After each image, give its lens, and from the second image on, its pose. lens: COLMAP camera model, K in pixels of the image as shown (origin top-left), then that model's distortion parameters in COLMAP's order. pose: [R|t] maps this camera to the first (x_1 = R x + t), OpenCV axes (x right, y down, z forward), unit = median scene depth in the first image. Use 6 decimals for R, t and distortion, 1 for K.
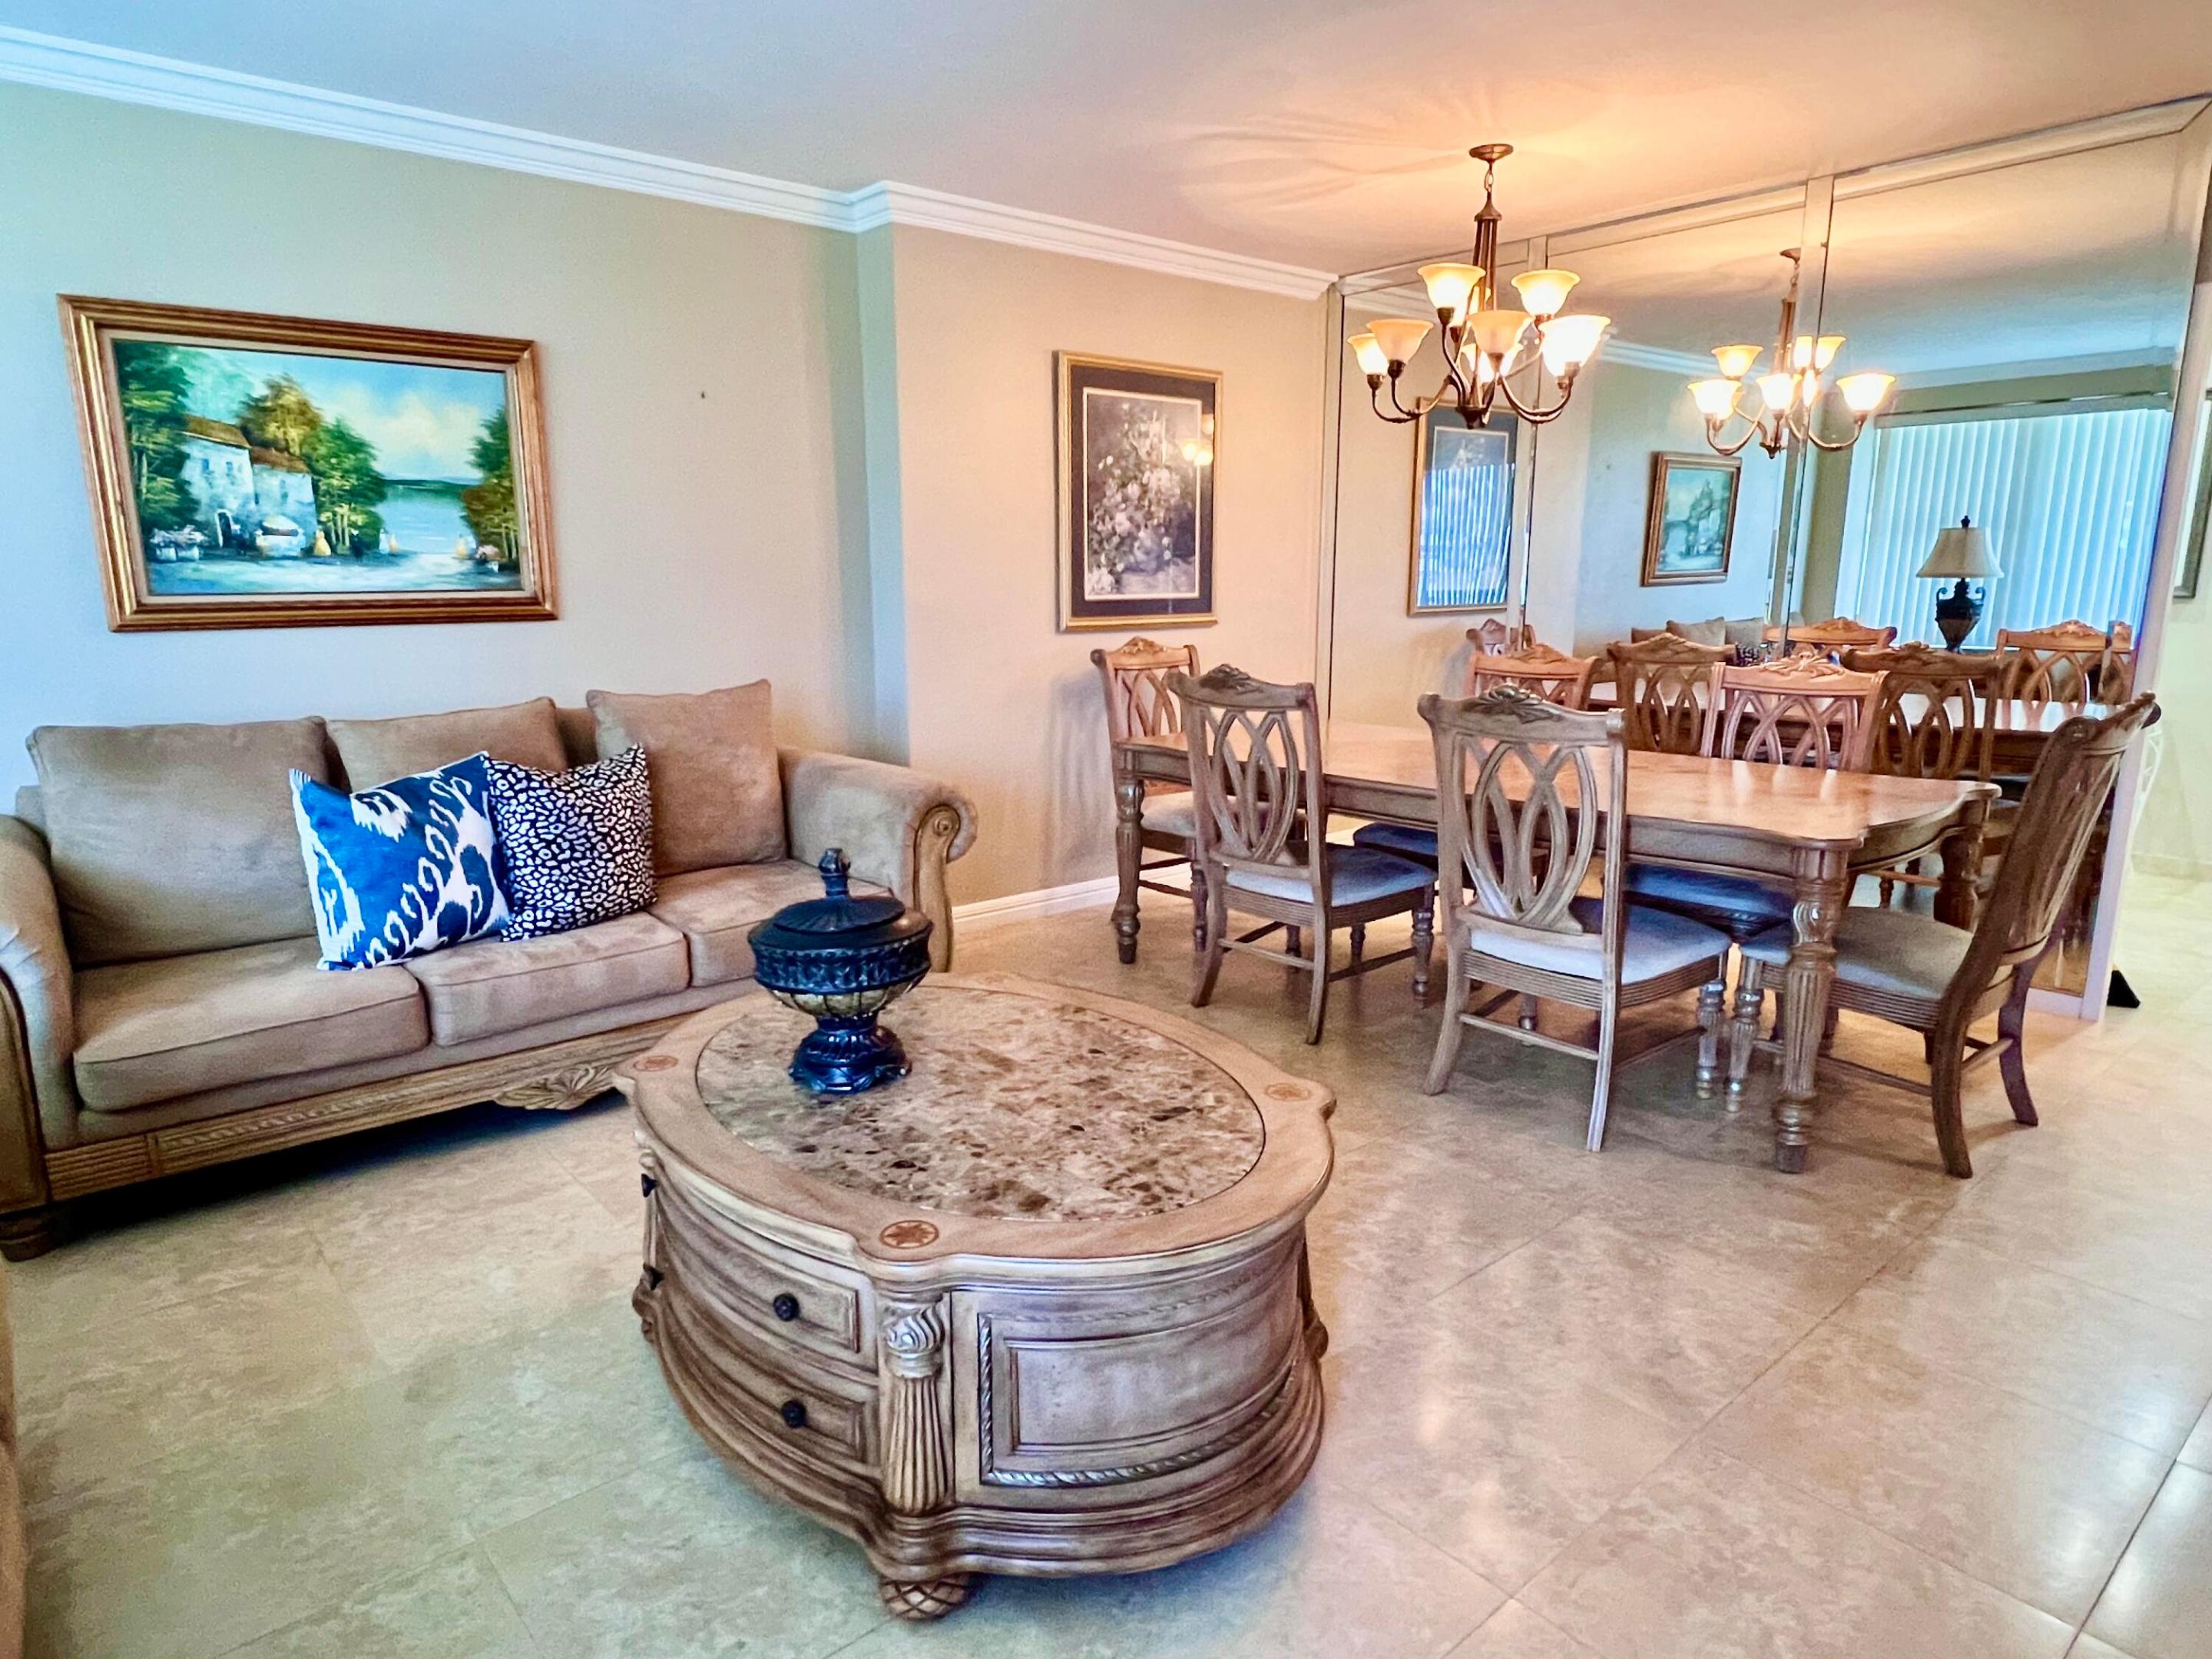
lens RADIAL K [[1354.2, 0, 1110.3], [0, 1354.2, 842.7], [0, 0, 1]] dist [0.007882, -0.004415]
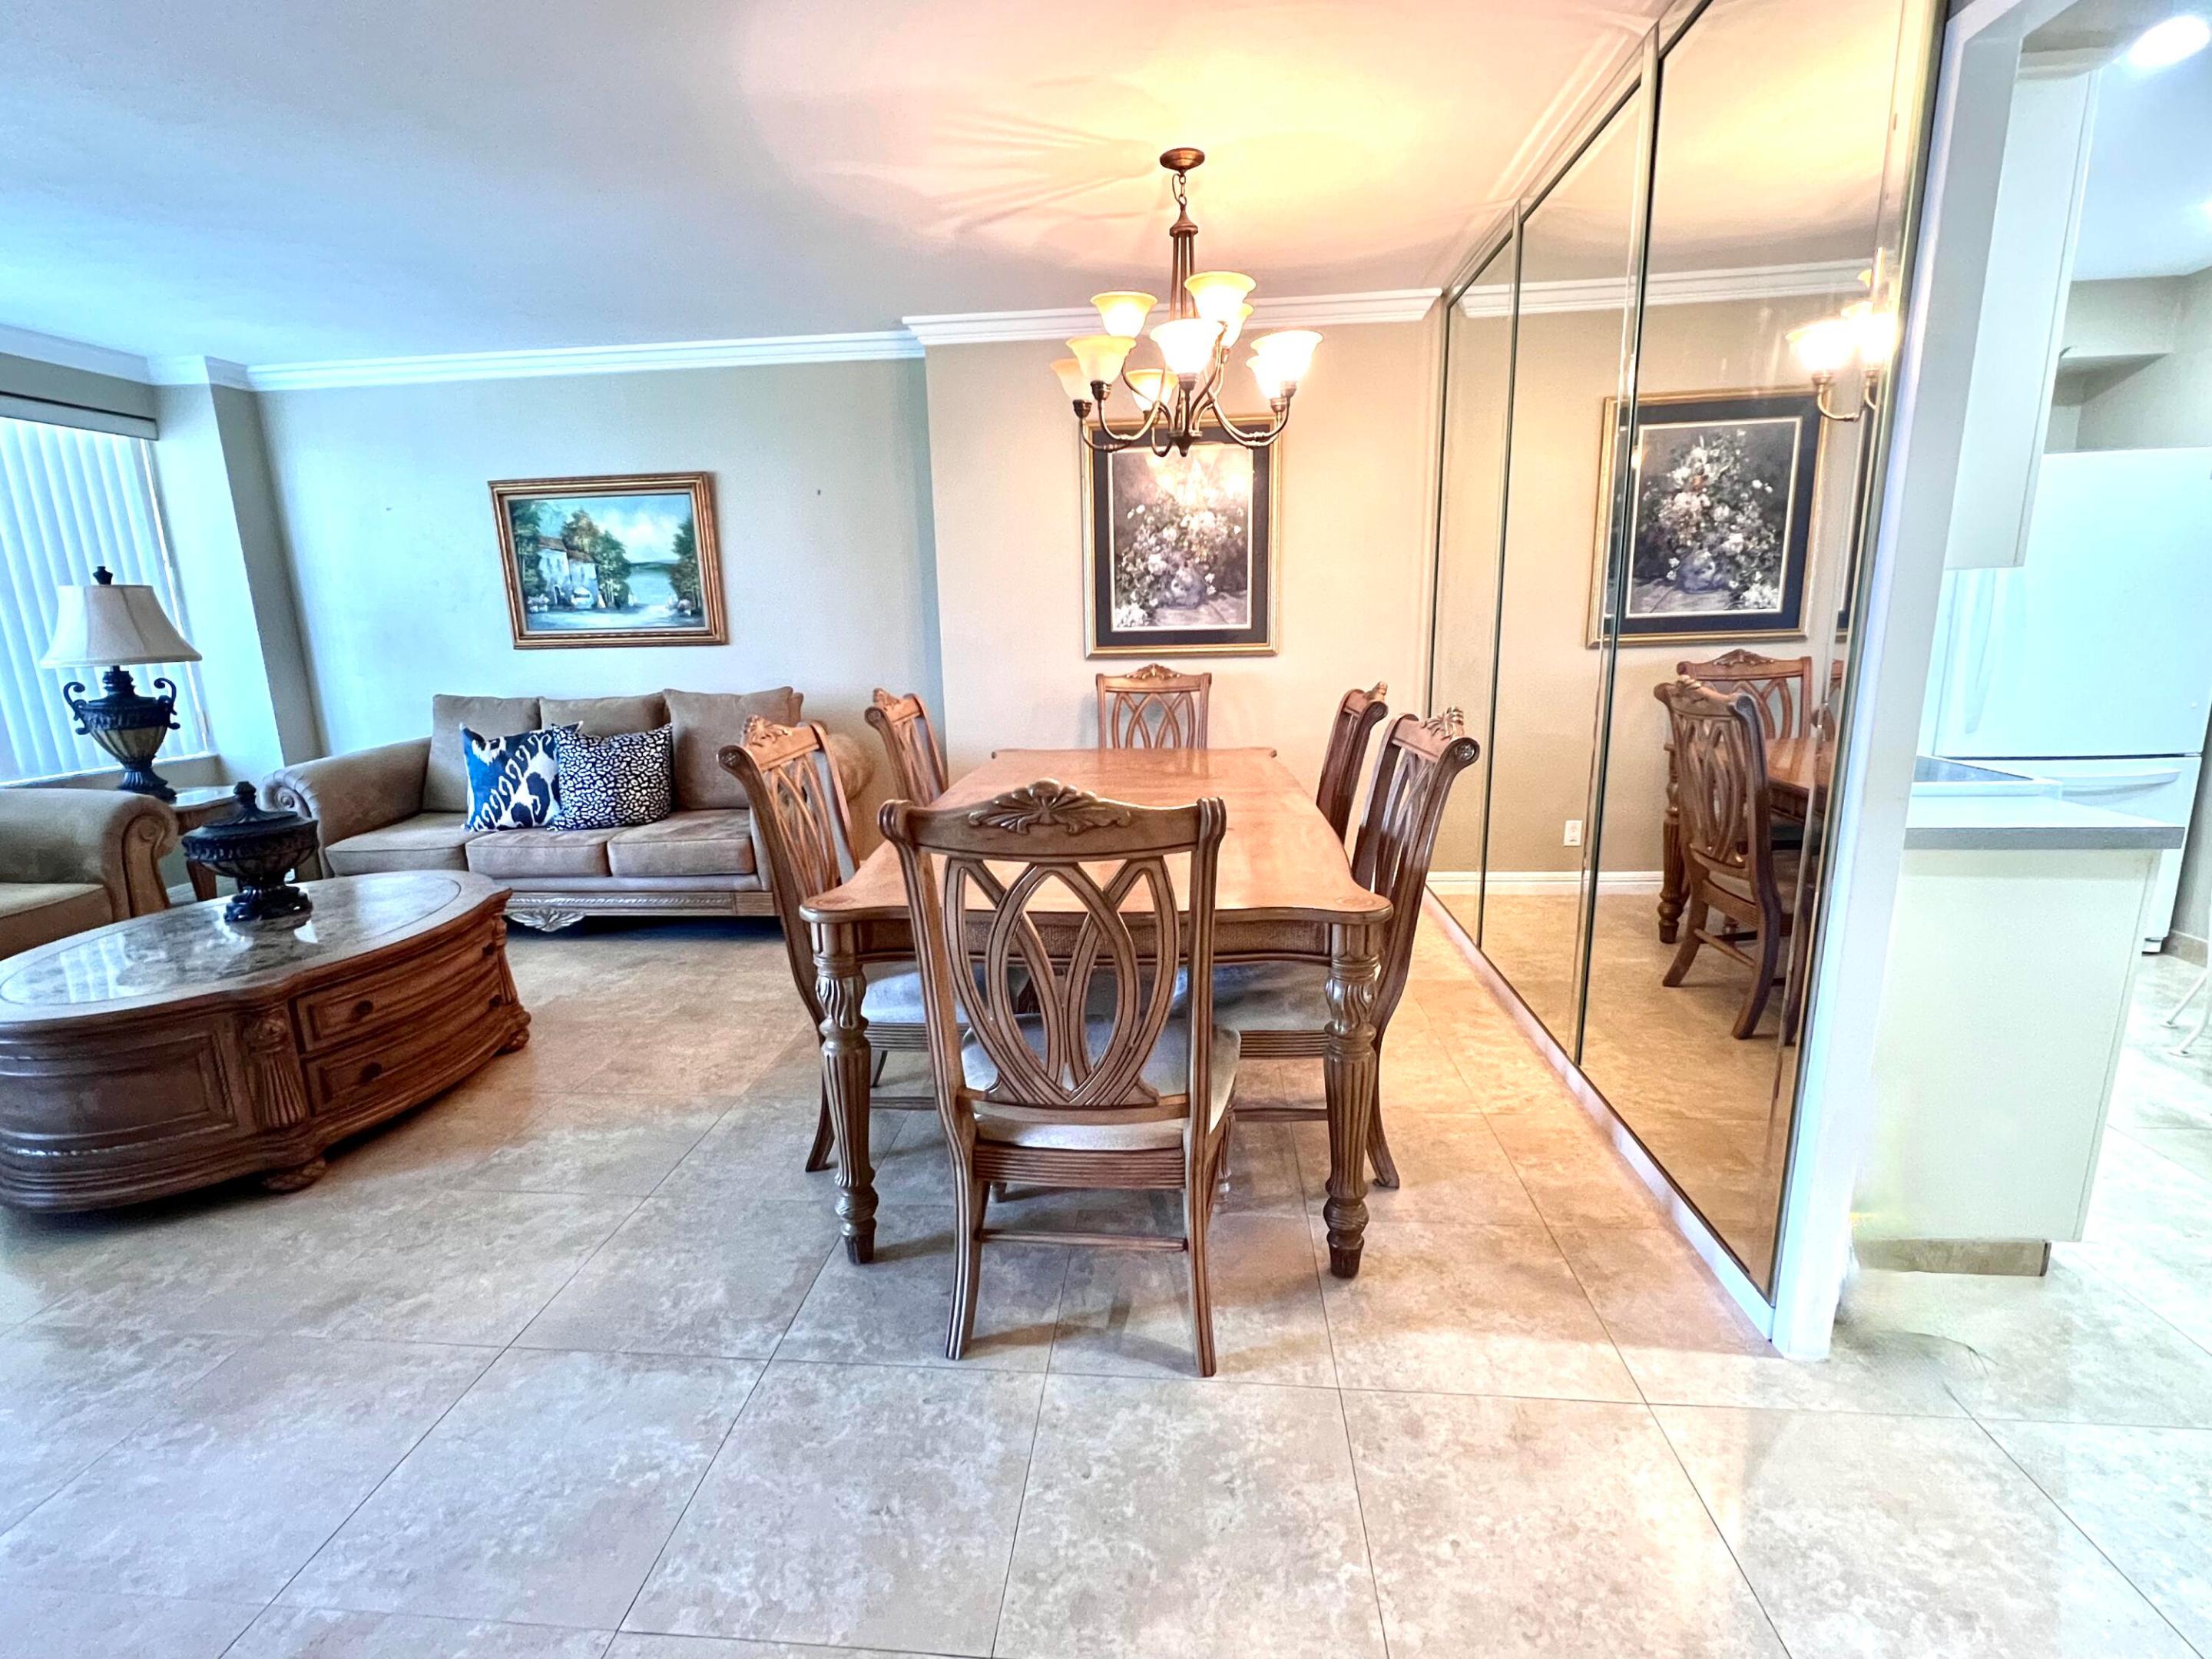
lens RADIAL K [[1043.1, 0, 1100.3], [0, 1043.1, 840.3], [0, 0, 1]] dist [0.000272, 0.000853]
pose [[0.685359, 0.144050, -0.713816, 0.923968], [-0.125681, 0.988928, 0.078899, -0.099496], [0.717278, 0.035639, 0.695875, 0.525357]]
